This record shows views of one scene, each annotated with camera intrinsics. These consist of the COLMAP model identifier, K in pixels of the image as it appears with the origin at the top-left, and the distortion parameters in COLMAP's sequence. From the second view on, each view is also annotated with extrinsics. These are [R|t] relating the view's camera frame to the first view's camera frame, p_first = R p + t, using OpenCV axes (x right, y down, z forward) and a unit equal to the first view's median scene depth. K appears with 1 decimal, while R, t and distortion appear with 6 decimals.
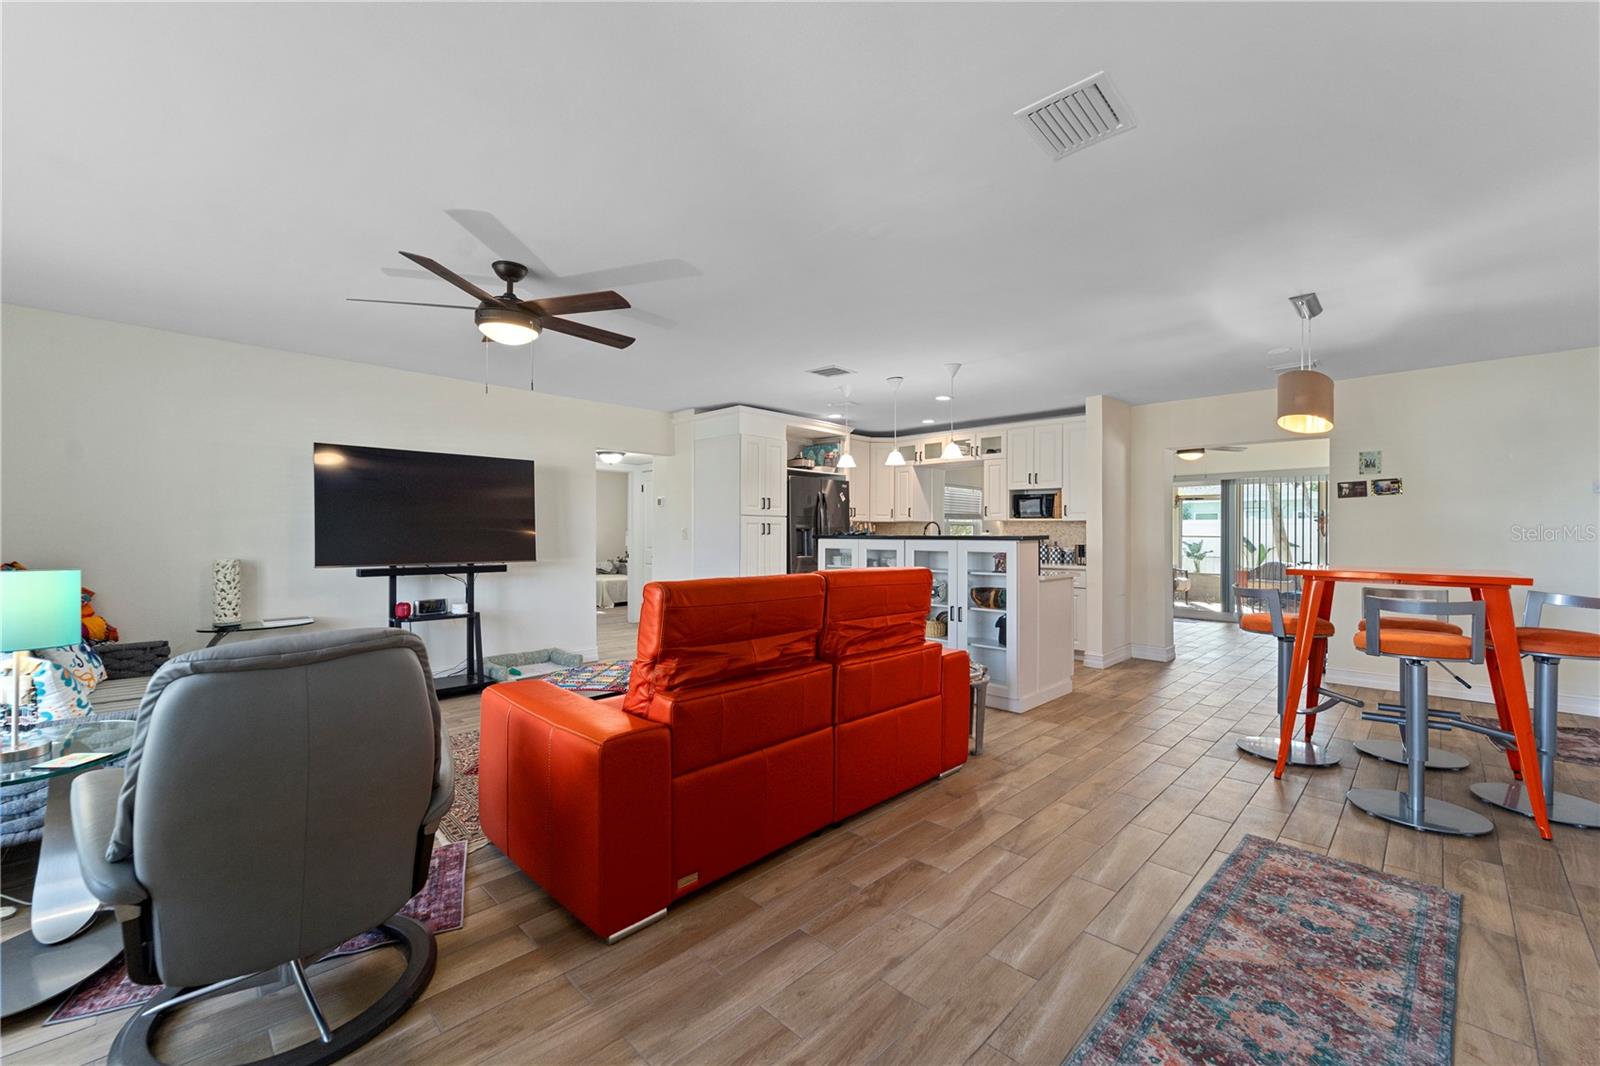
lens RADIAL K [[655.3, 0, 803.9], [0, 655.3, 519.8], [0, 0, 1]] dist [0.001637, 0.000163]
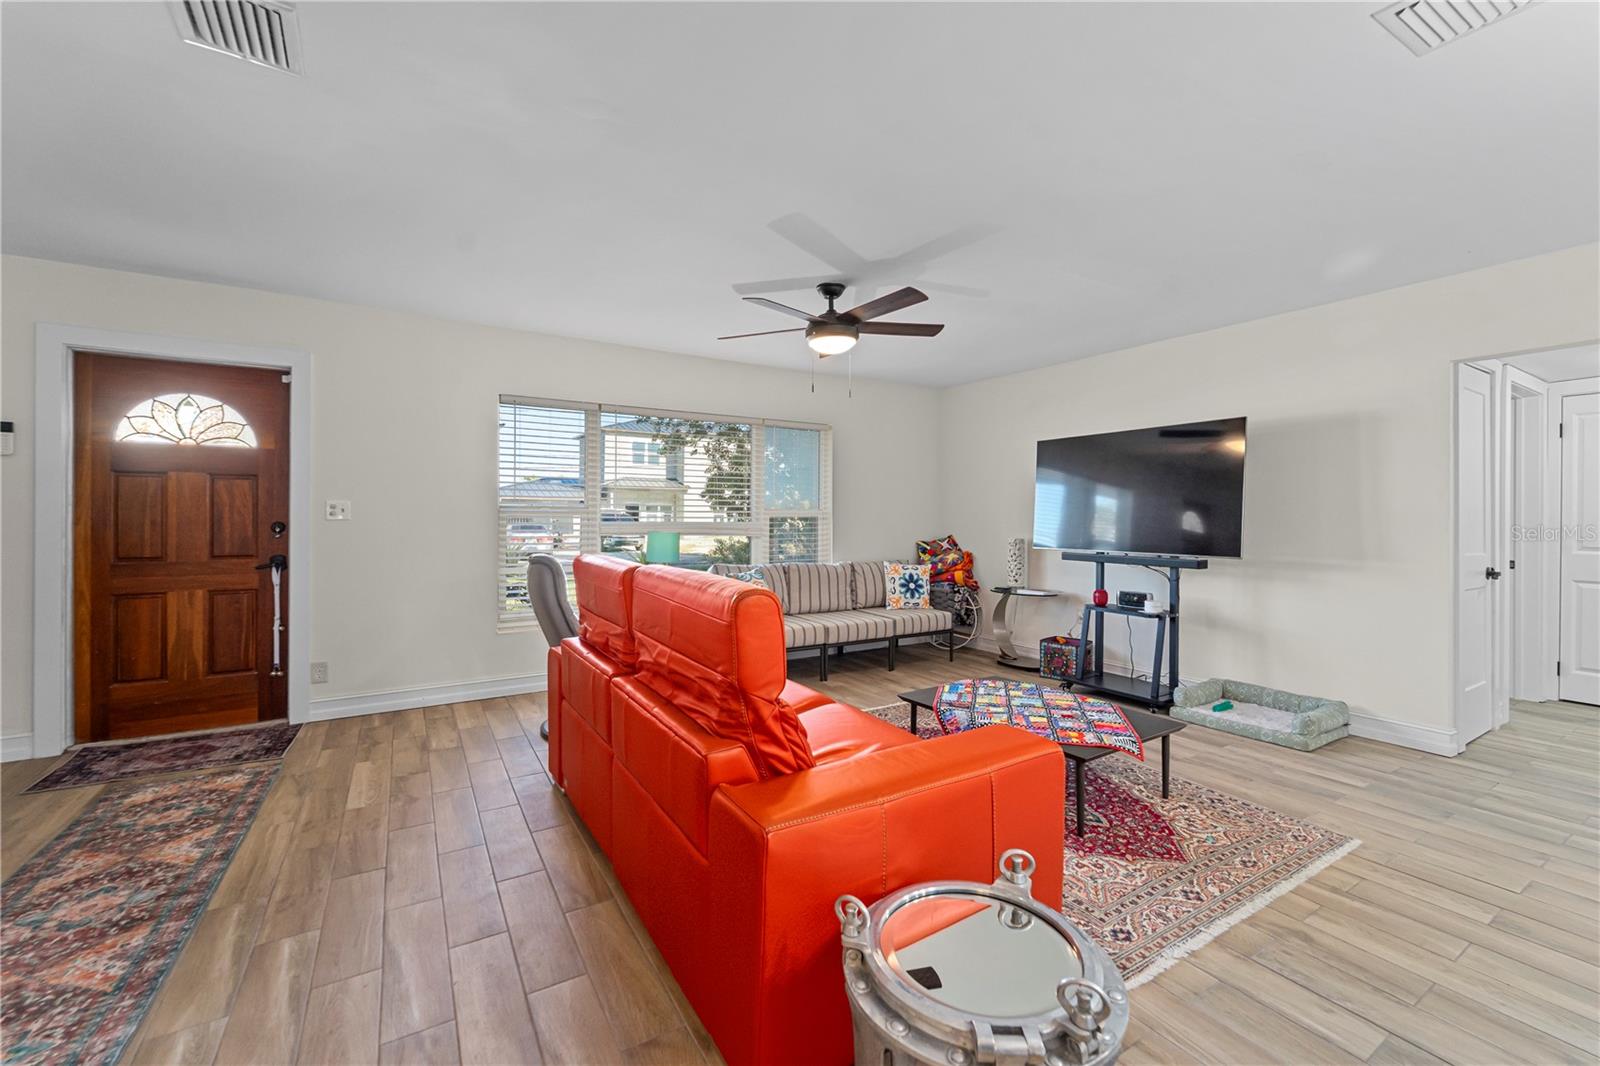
lens RADIAL K [[655.3, 0, 803.9], [0, 655.3, 519.8], [0, 0, 1]] dist [0.001637, 0.000163]
pose [[-0.246774, 0.003084, -0.969068, 0.422628], [0.021611, 0.999764, -0.002321, 0.013461], [0.968832, -0.021516, -0.246782, 0.776417]]
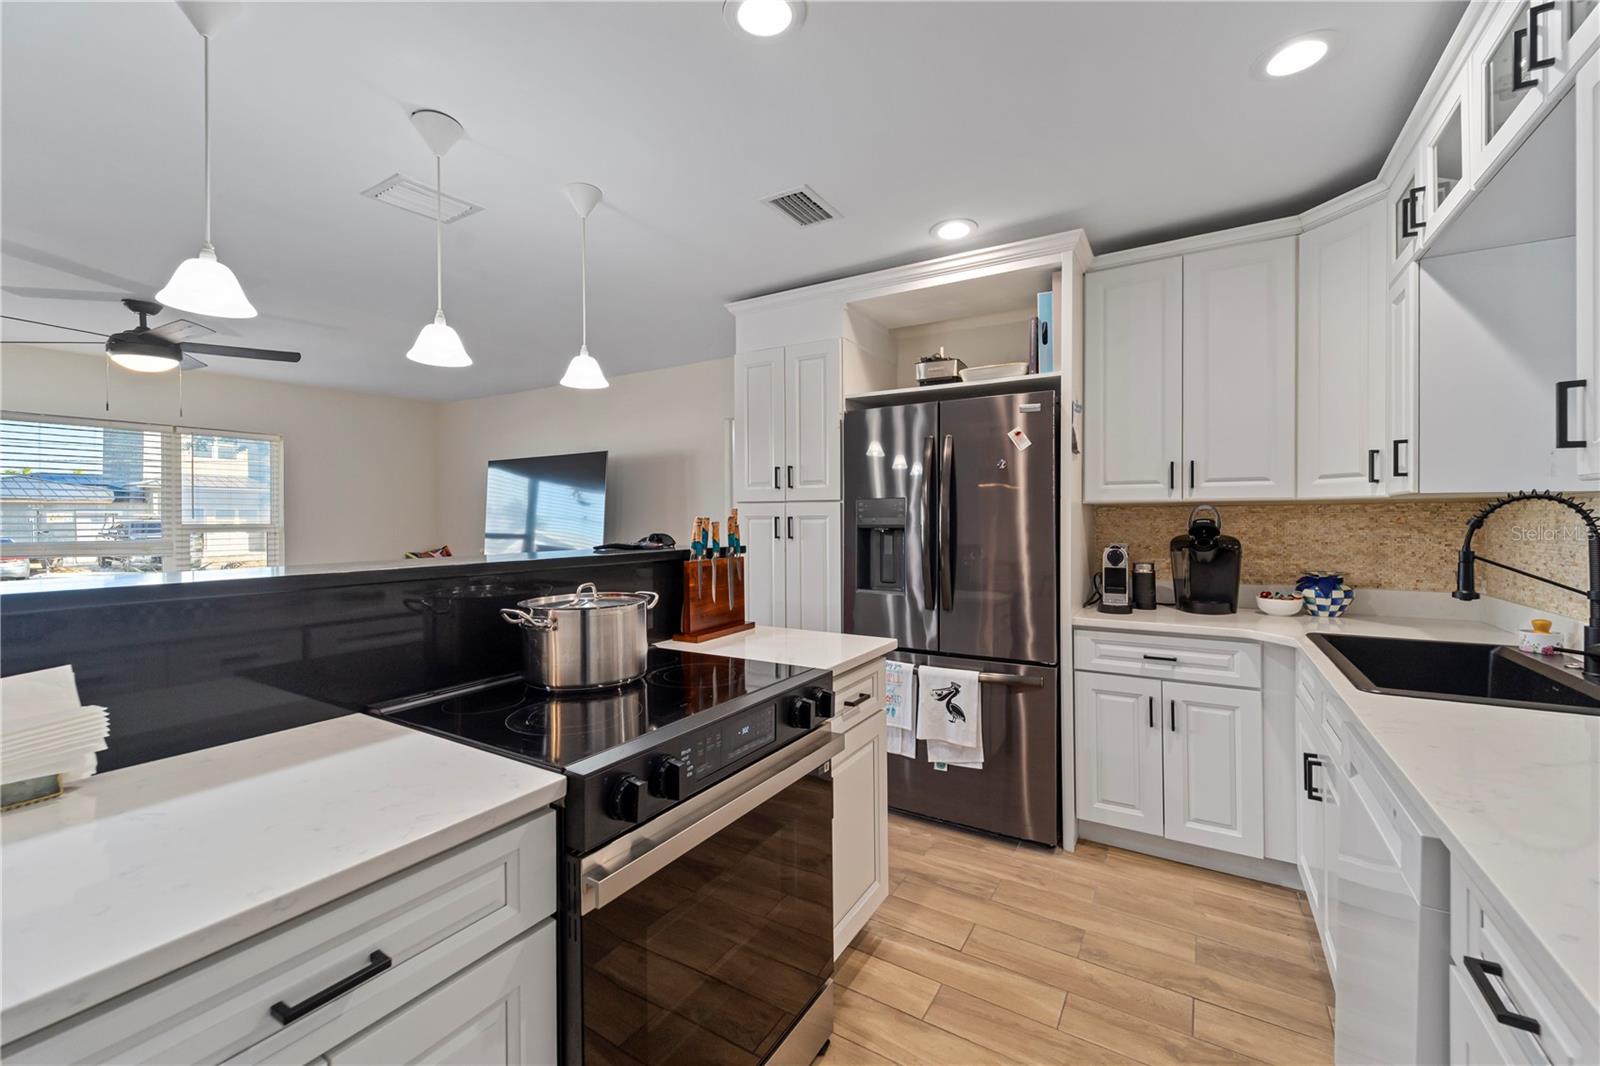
lens RADIAL K [[655.3, 0, 803.9], [0, 655.3, 519.8], [0, 0, 1]] dist [0.001637, 0.000163]
pose [[0.229012, 0.001248, -0.973423, 0.576008], [0.026976, 0.999607, 0.007628, 0.005448], [0.973050, -0.028006, 0.228889, 1.162274]]
